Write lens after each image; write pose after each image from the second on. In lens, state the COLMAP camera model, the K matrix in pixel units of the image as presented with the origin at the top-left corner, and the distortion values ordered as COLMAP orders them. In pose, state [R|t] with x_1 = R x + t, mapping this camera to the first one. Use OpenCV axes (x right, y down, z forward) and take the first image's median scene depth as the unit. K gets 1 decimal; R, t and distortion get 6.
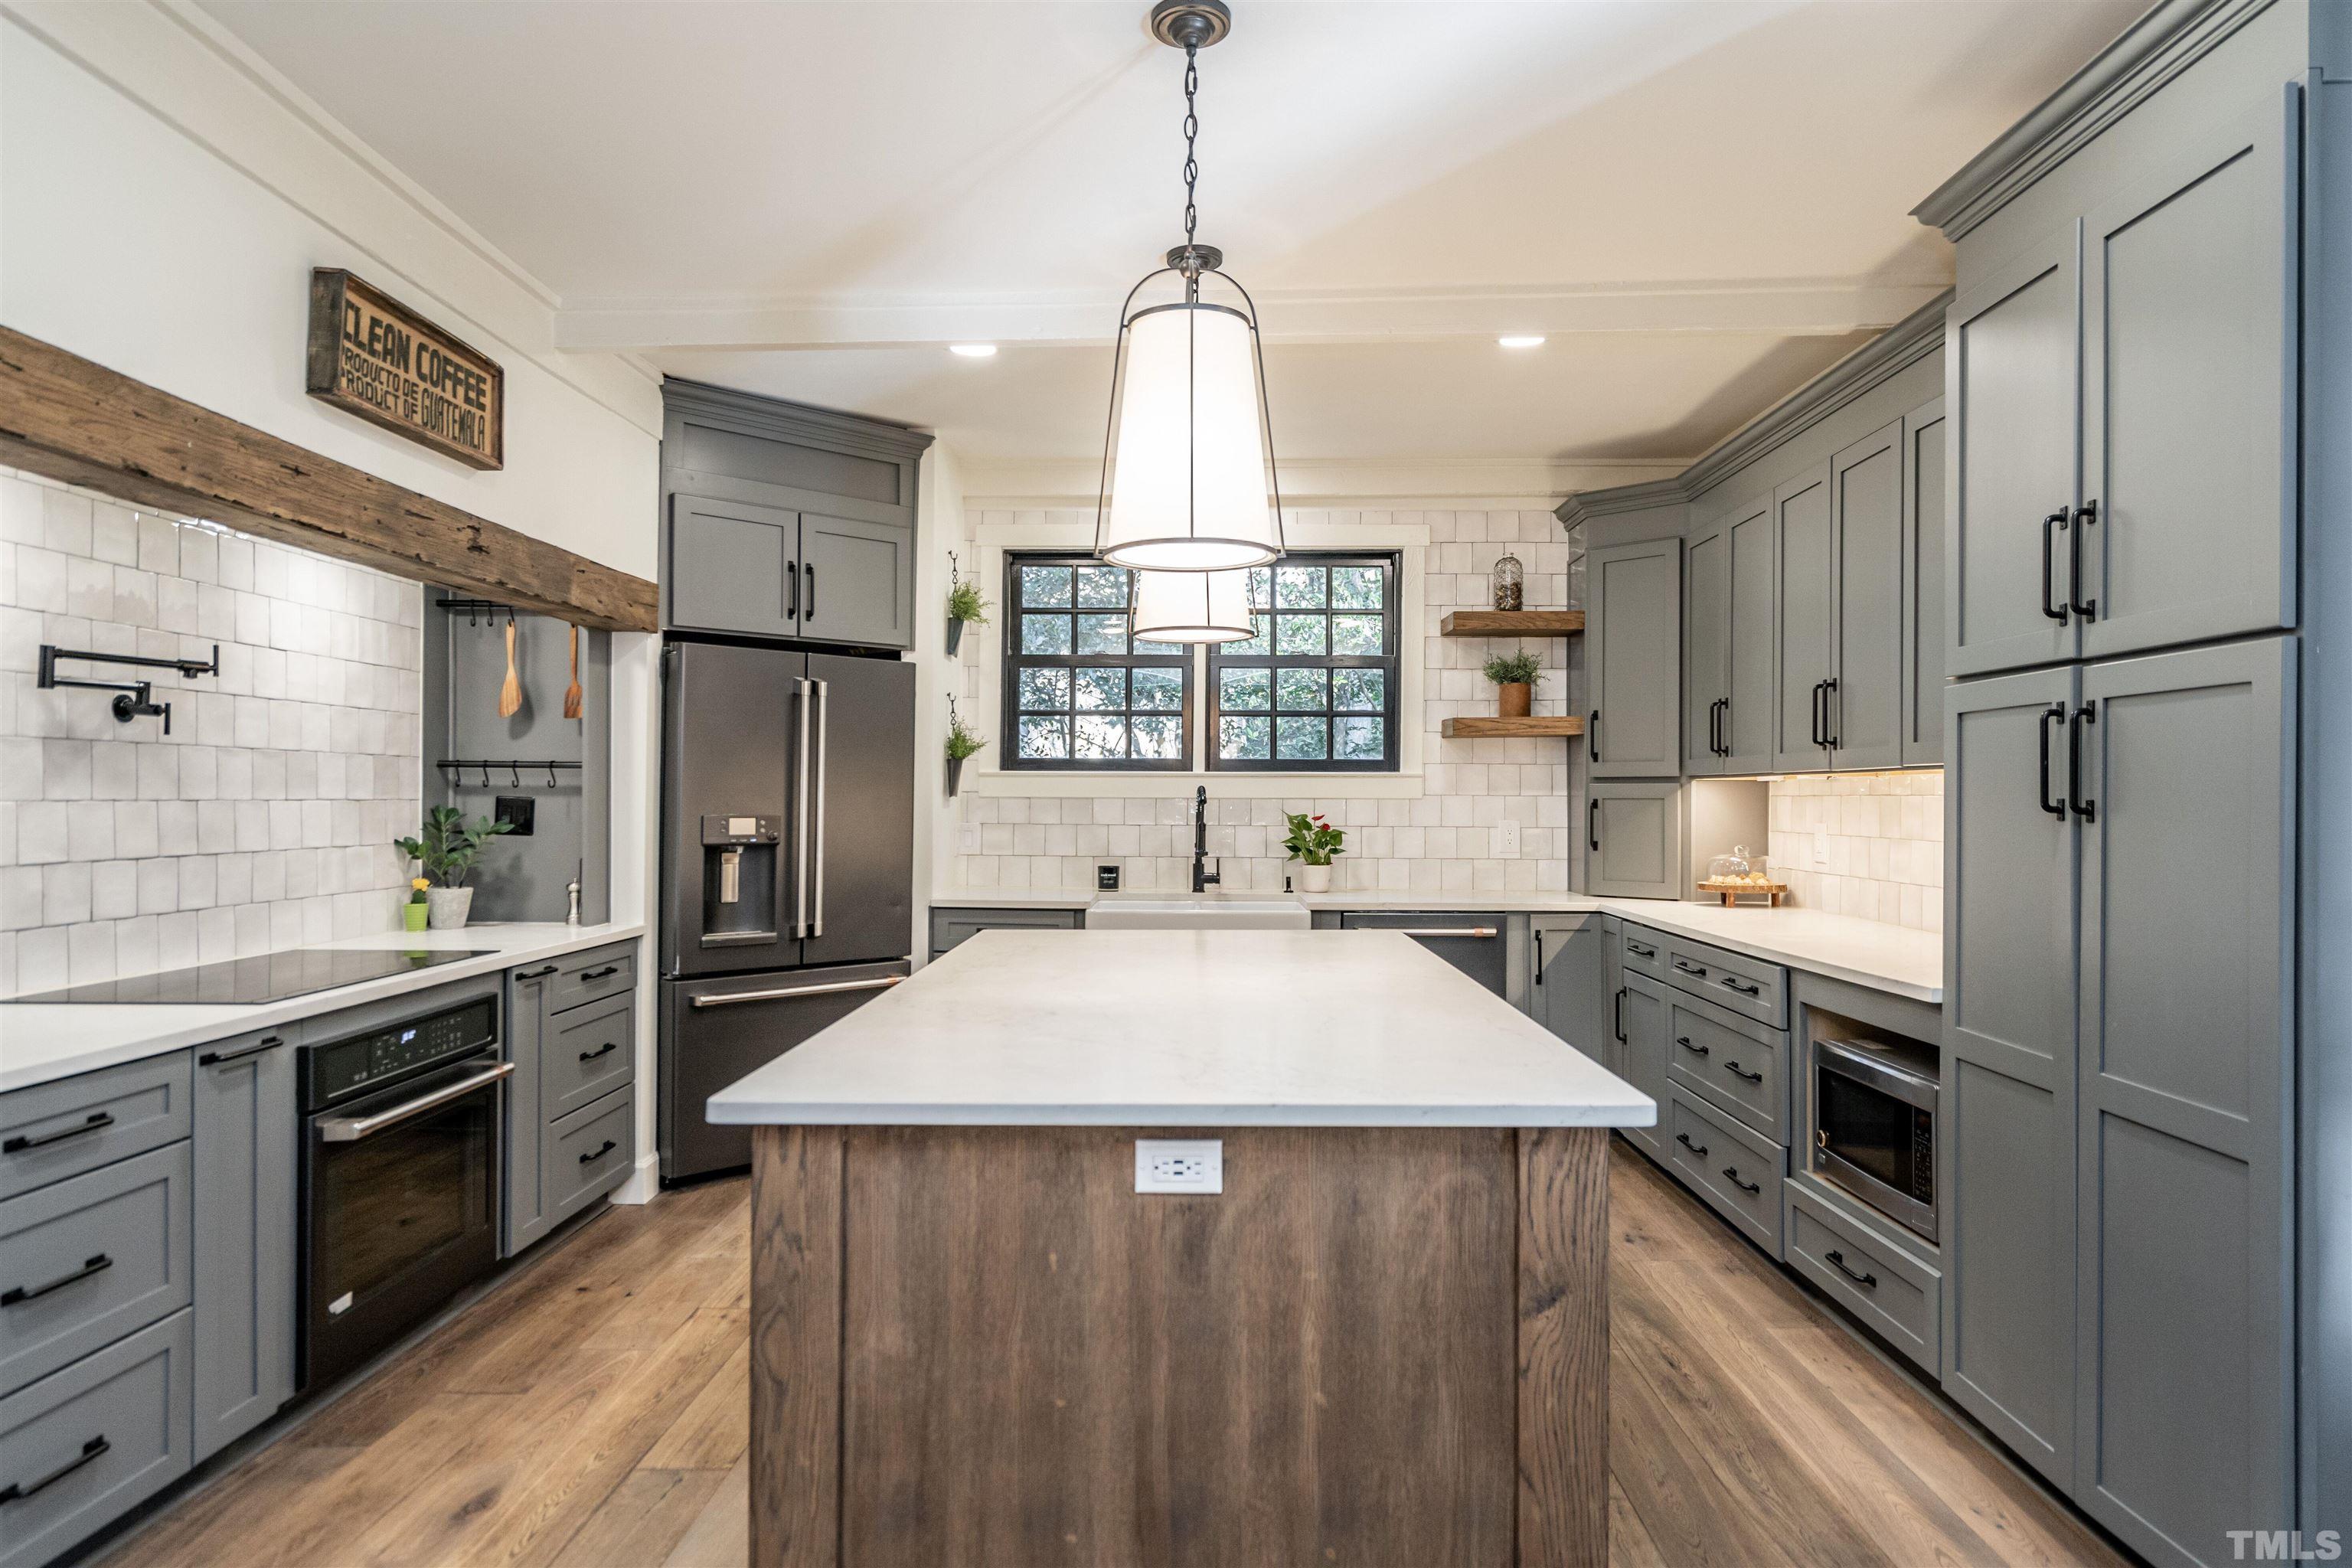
lens RADIAL K [[1434.6, 0, 1176.0], [0, 1434.6, 784.0], [0, 0, 1]] dist [0.003469, 0.001510]
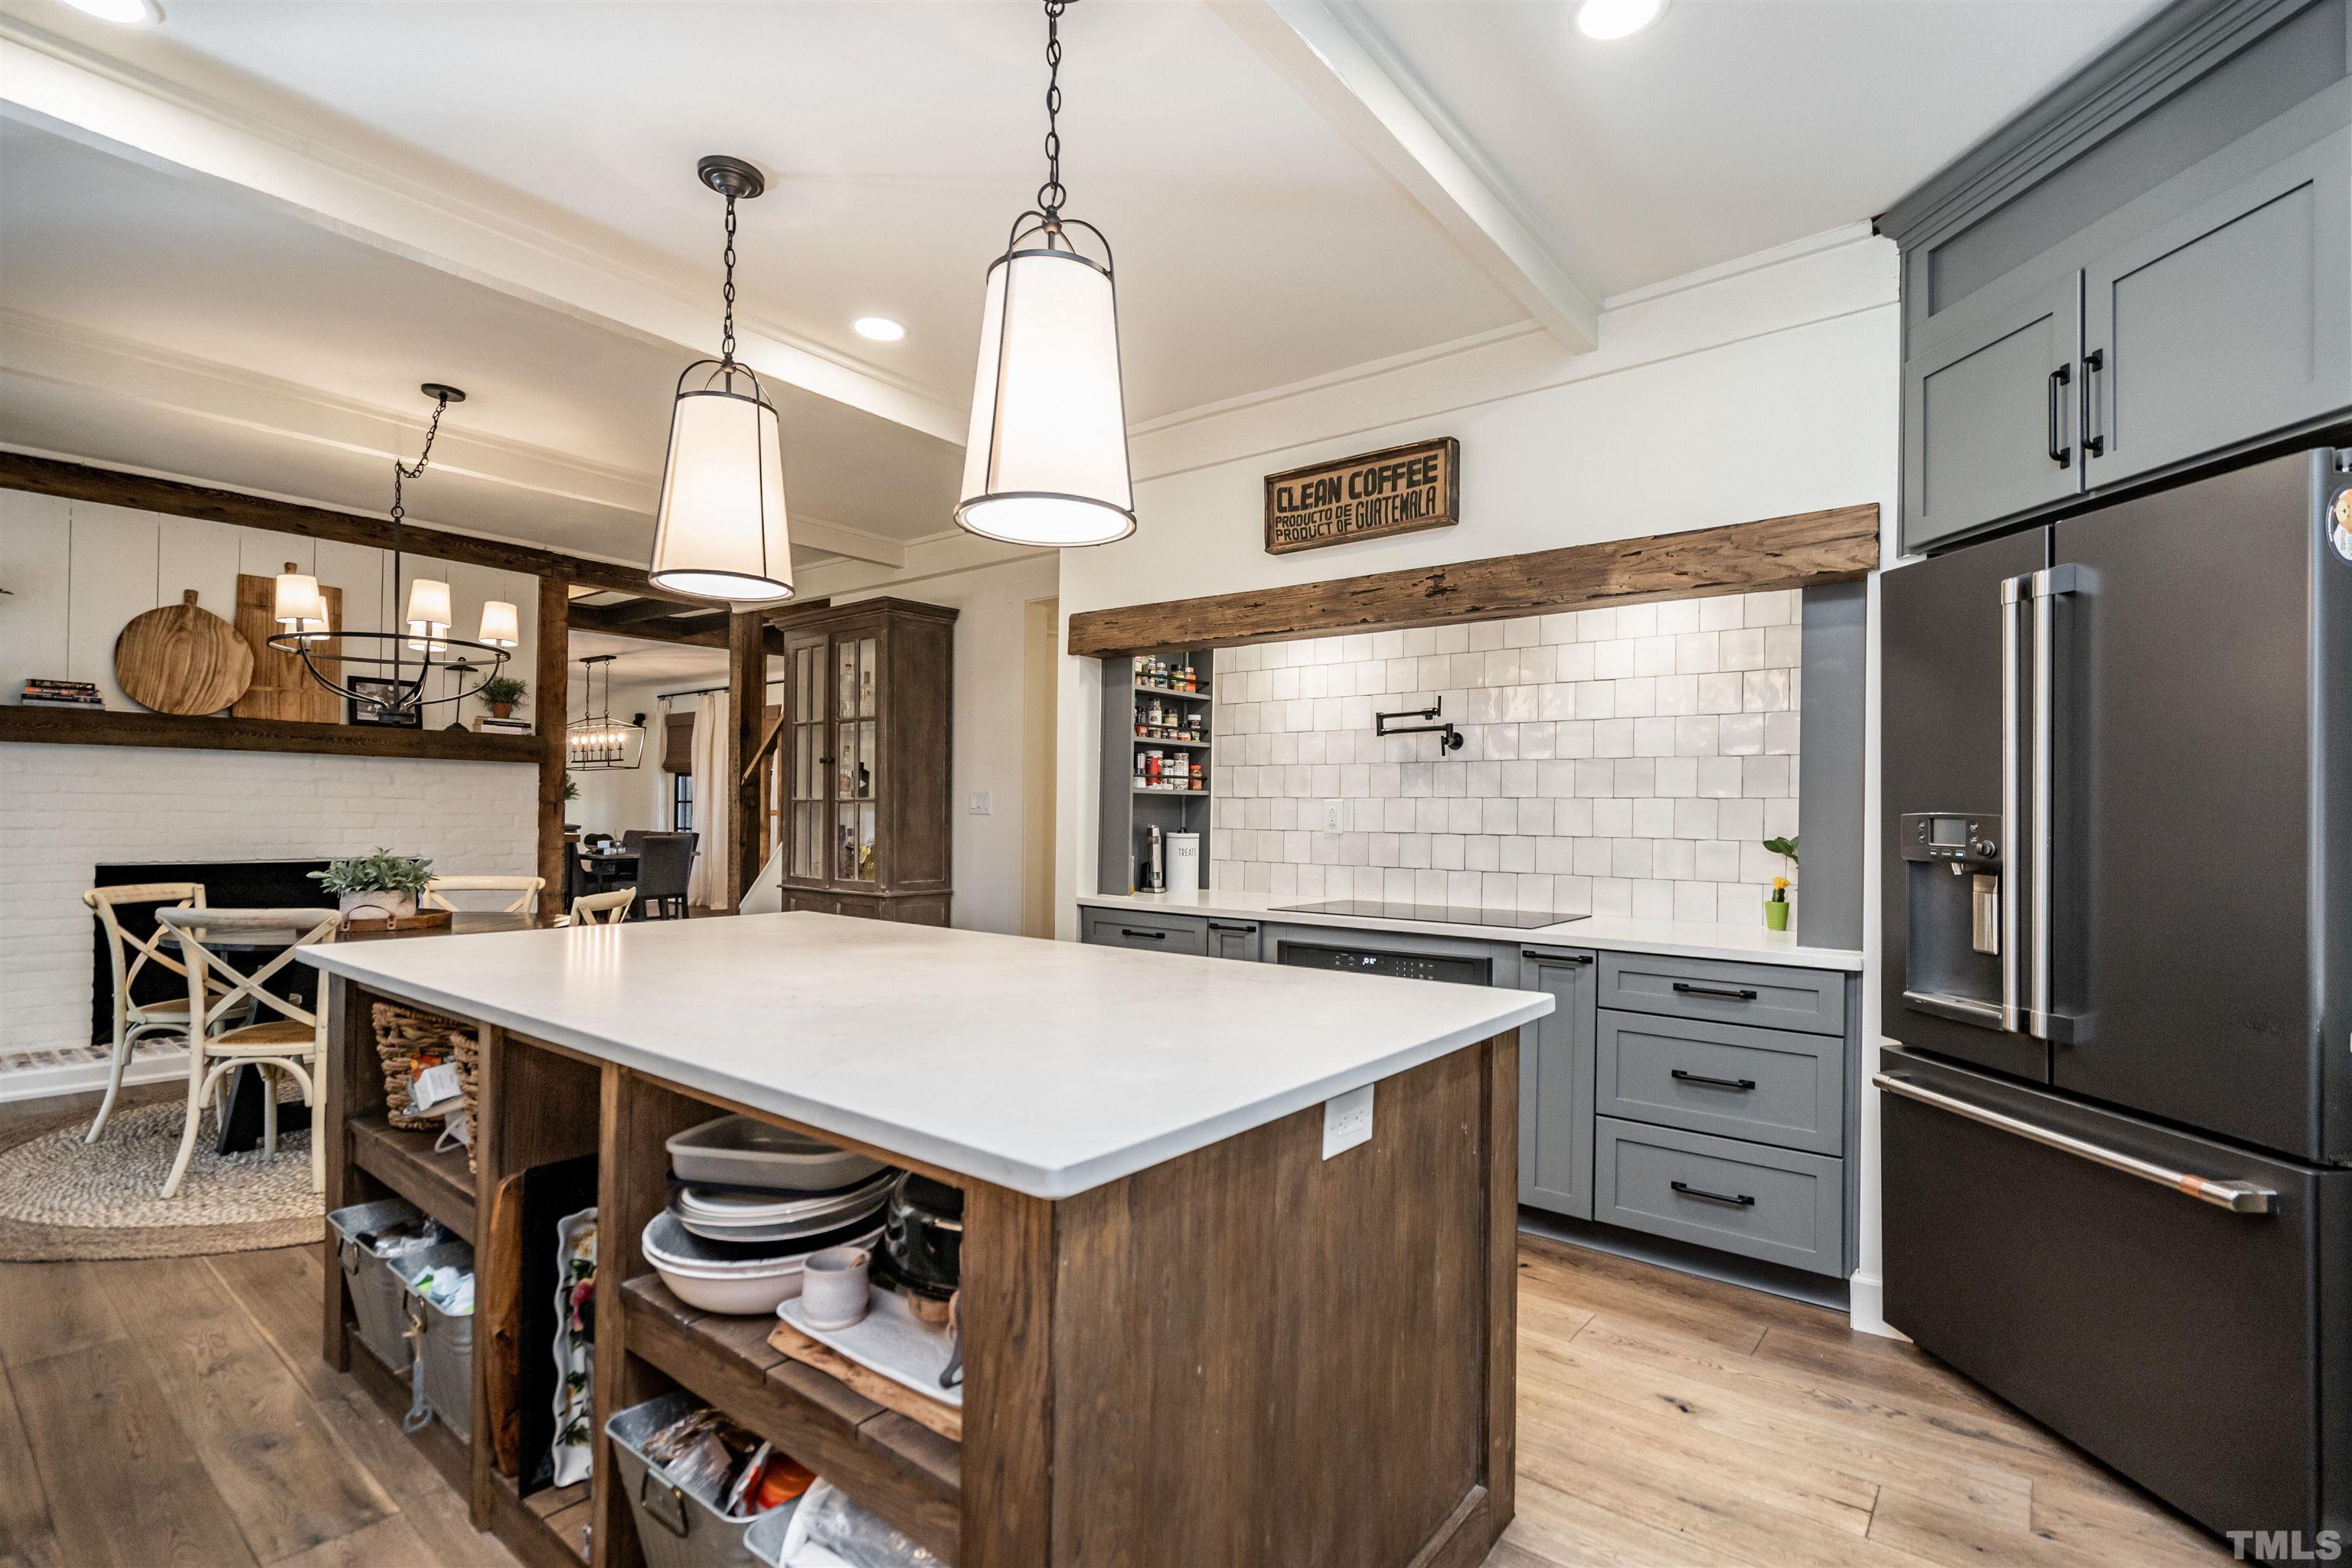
lens RADIAL K [[1060.9, 0, 1178.3], [0, 1060.9, 787.7], [0, 0, 1]] dist [0.007603, 0.000336]
pose [[-0.599272, -0.027864, -0.800060, 0.325022], [-0.006677, 0.999533, -0.029810, 0.030101], [0.800518, -0.012523, -0.599178, 1.162519]]
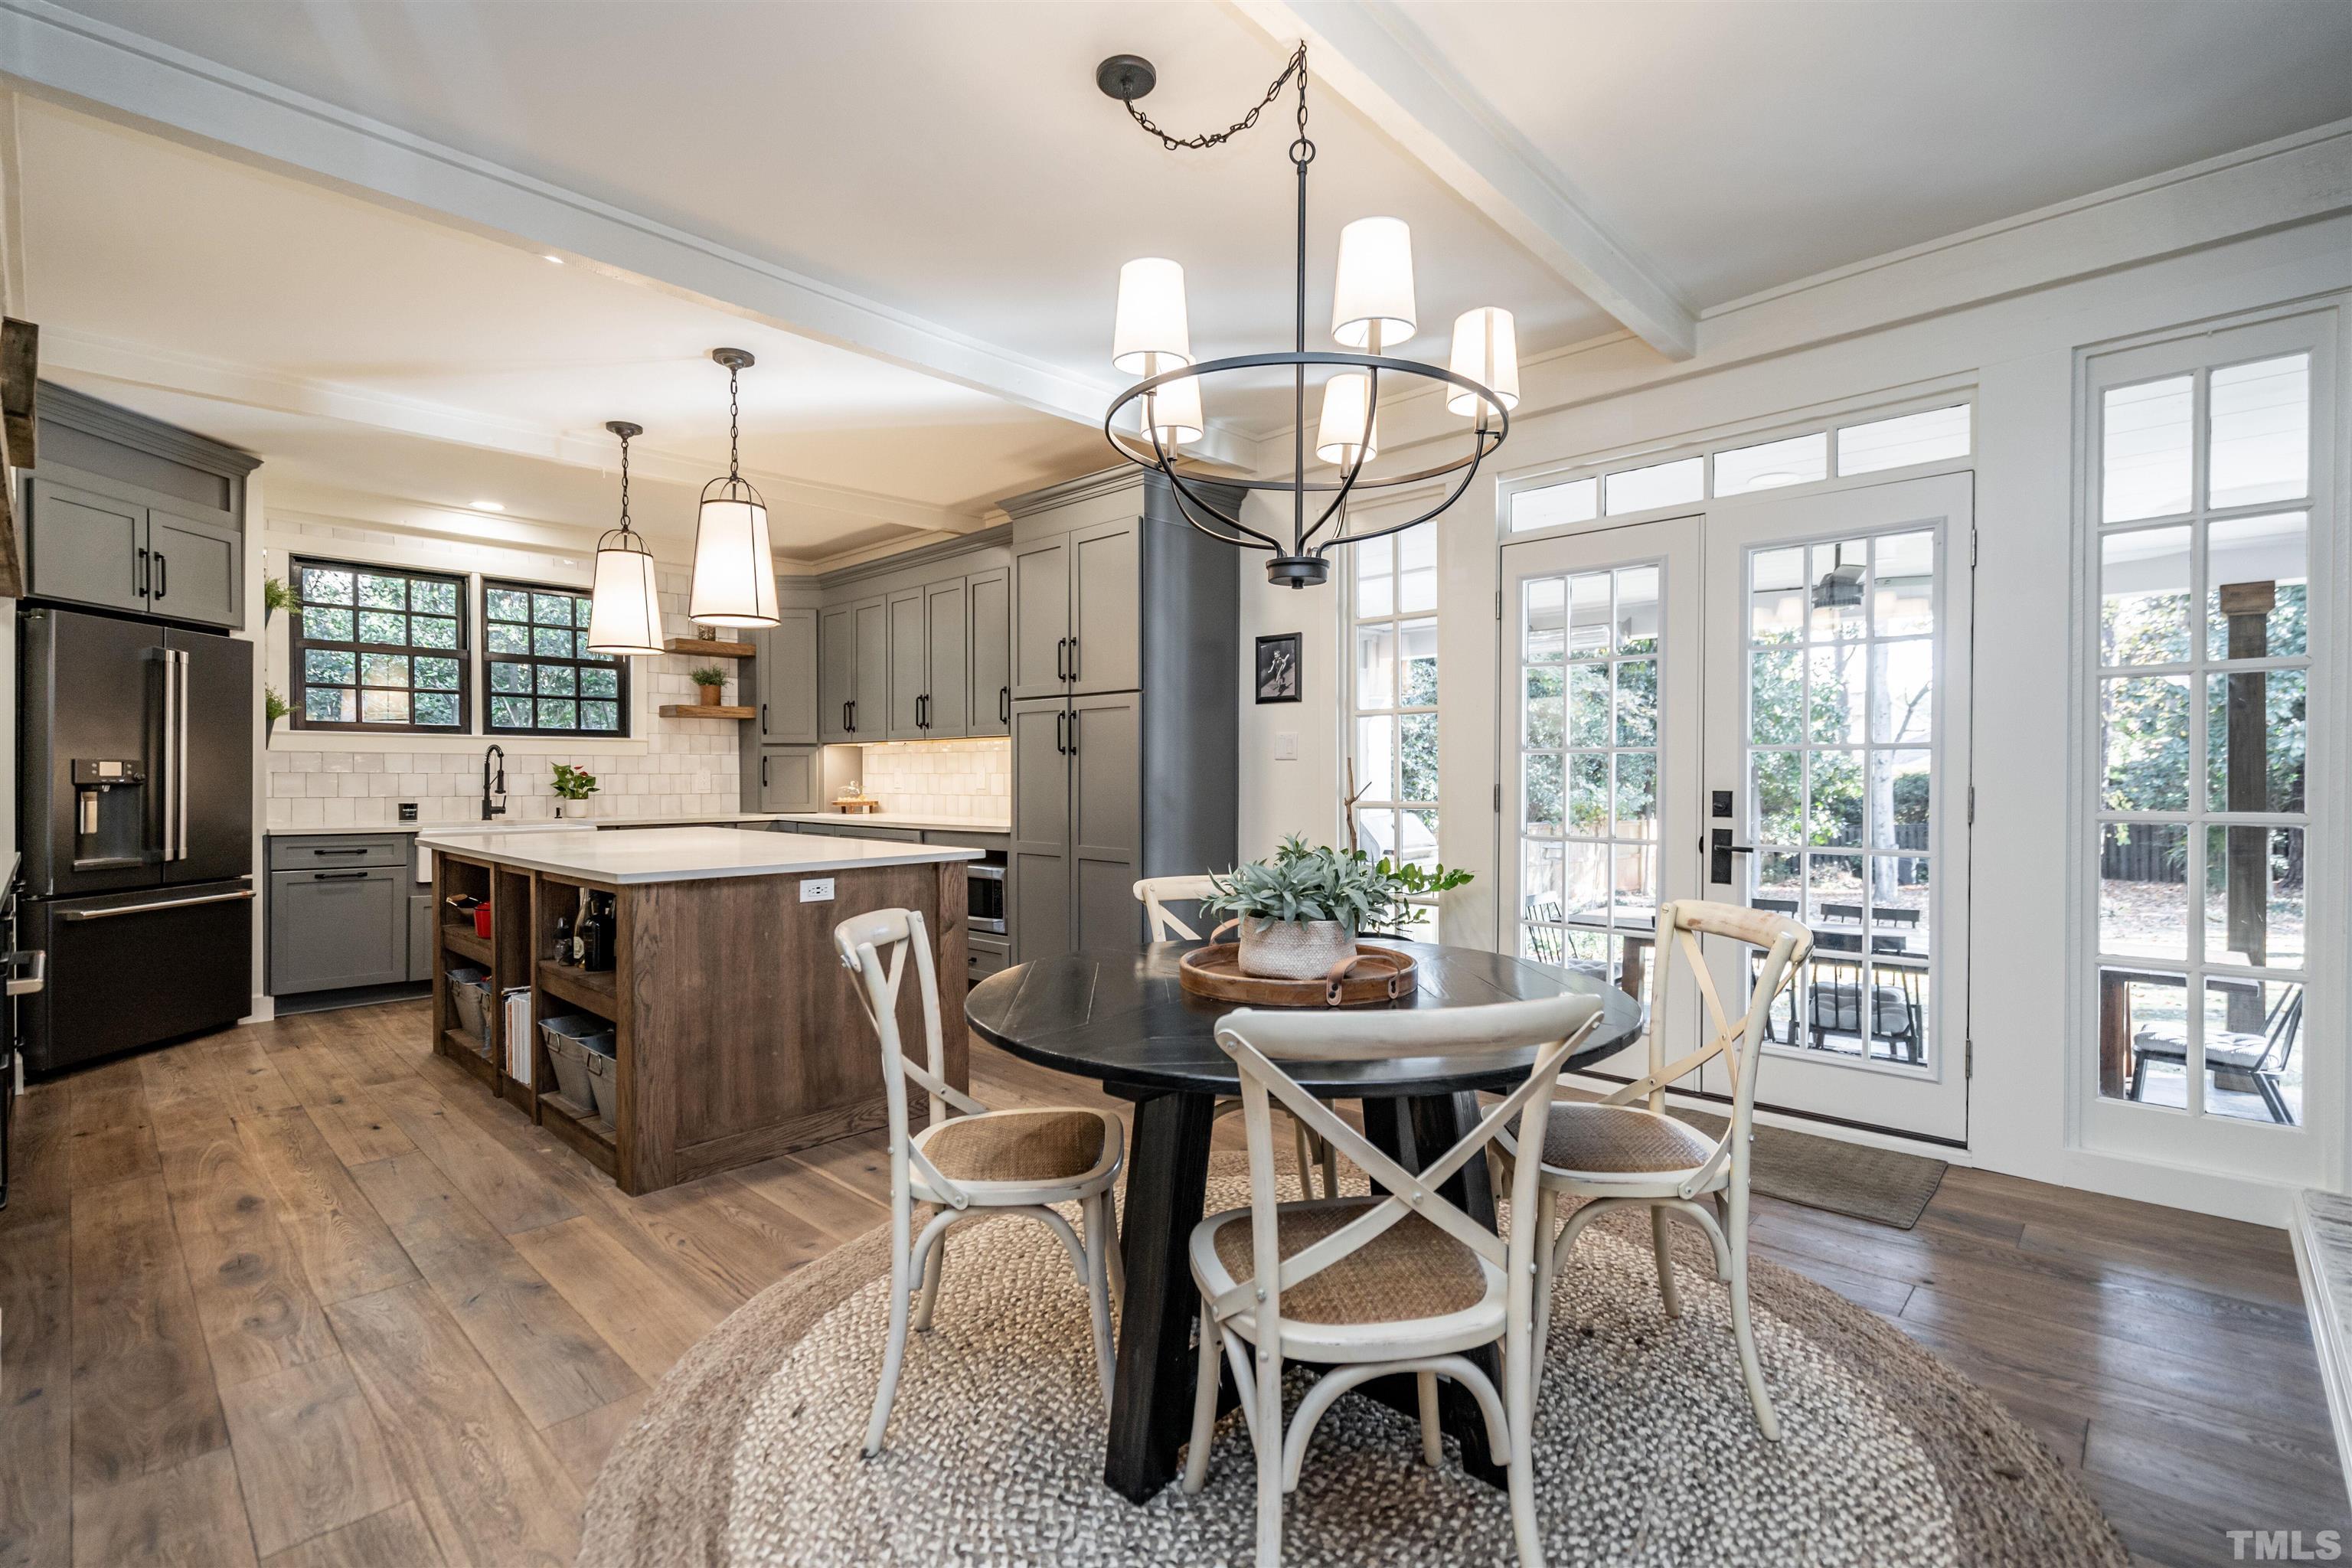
lens RADIAL K [[1060.9, 0, 1178.3], [0, 1060.9, 787.7], [0, 0, 1]] dist [0.007603, 0.000336]
pose [[0.678245, -0.012646, 0.734727, -0.406560], [-0.004313, 0.999766, 0.021189, 0.025680], [-0.734823, -0.017540, 0.678032, -0.292145]]
